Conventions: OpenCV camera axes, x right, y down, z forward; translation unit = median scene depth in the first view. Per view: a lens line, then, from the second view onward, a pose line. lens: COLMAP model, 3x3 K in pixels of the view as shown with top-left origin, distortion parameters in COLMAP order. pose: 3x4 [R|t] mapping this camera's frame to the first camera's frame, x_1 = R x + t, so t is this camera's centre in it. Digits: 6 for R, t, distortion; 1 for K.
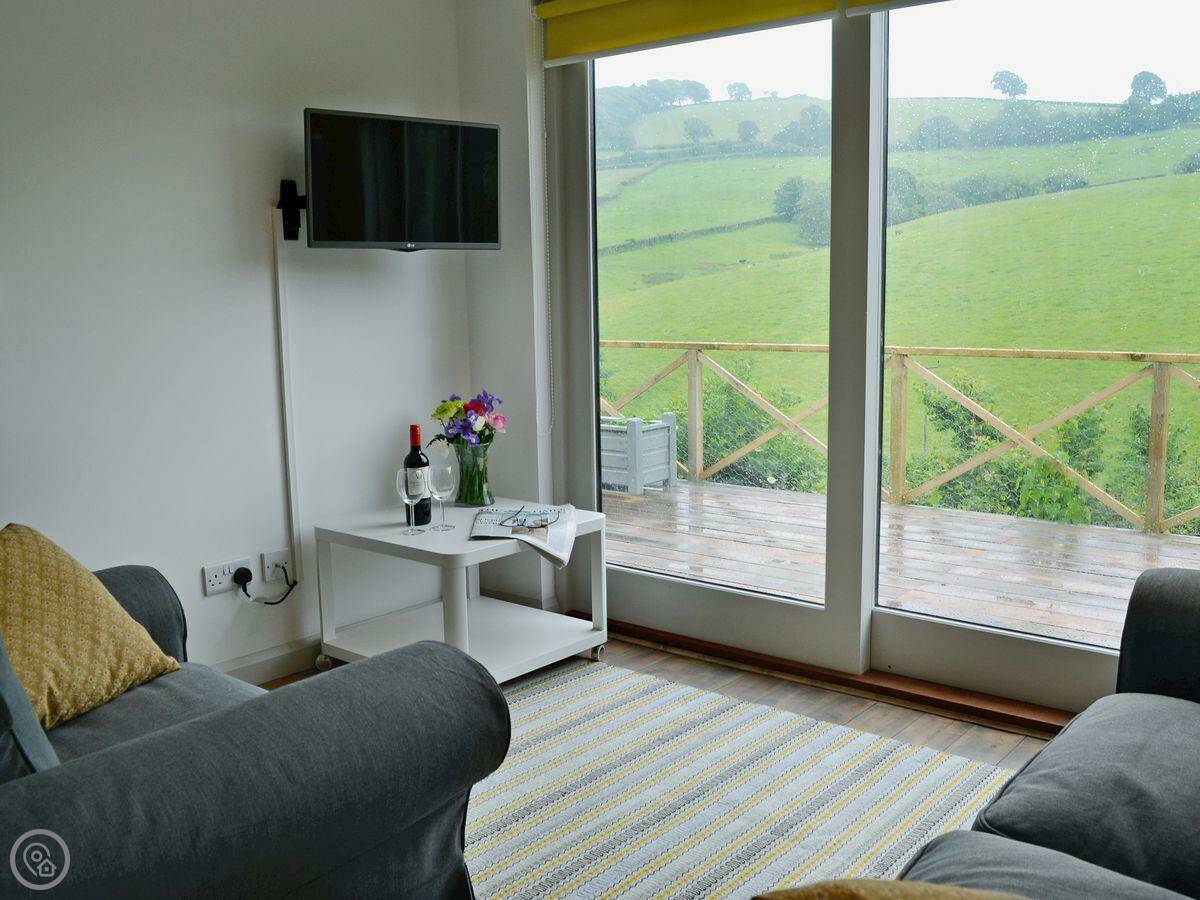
lens RADIAL K [[1078.5, 0, 602.5], [0, 1078.5, 447.6], [0, 0, 1]] dist [-0.081658, 0.004885]
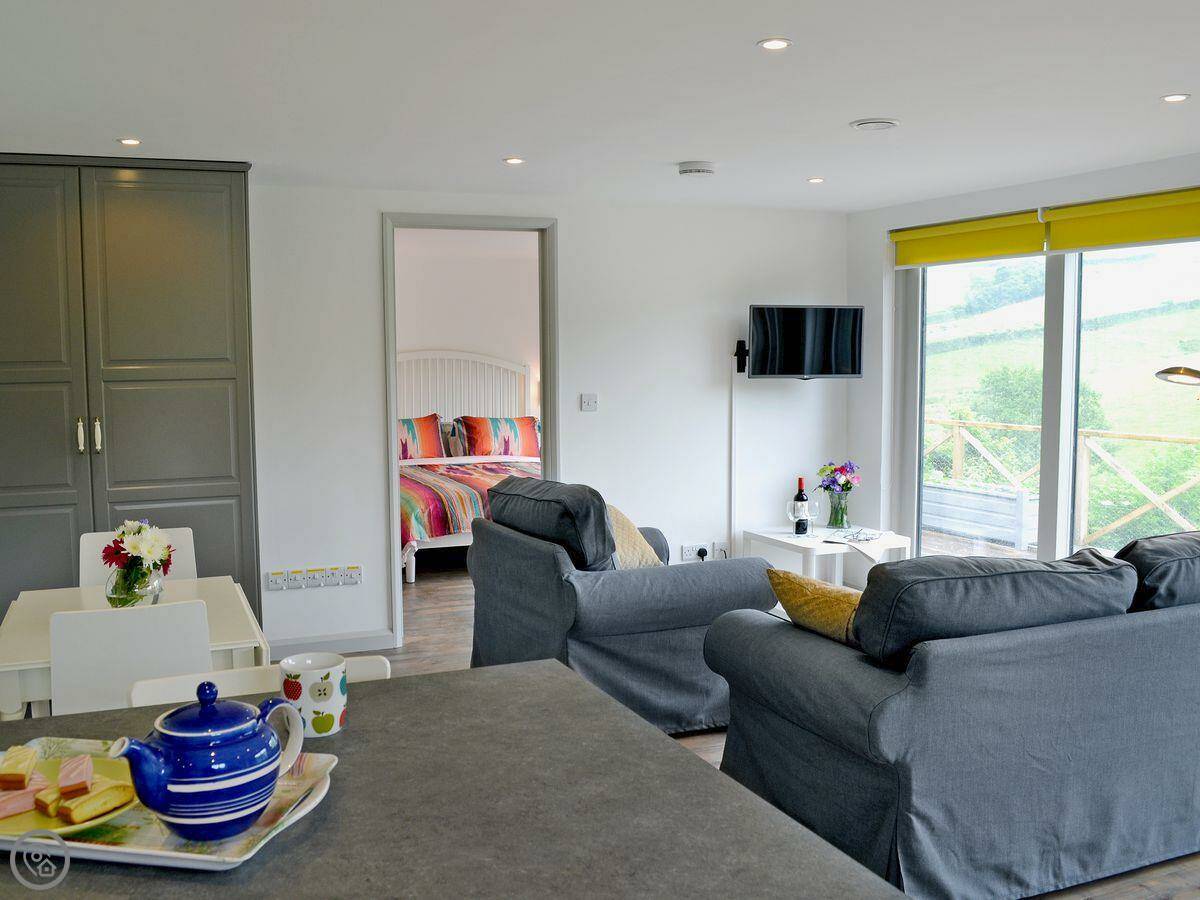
lens RADIAL K [[1078.5, 0, 599.5], [0, 1078.5, 449.9], [0, 0, 1]] dist [-0.081658, 0.004885]
pose [[0.893534, 0.053644, -0.445780, 0.315063], [-0.077482, 0.996365, -0.035408, 0.021851], [0.442260, 0.066178, 0.894442, -0.735259]]
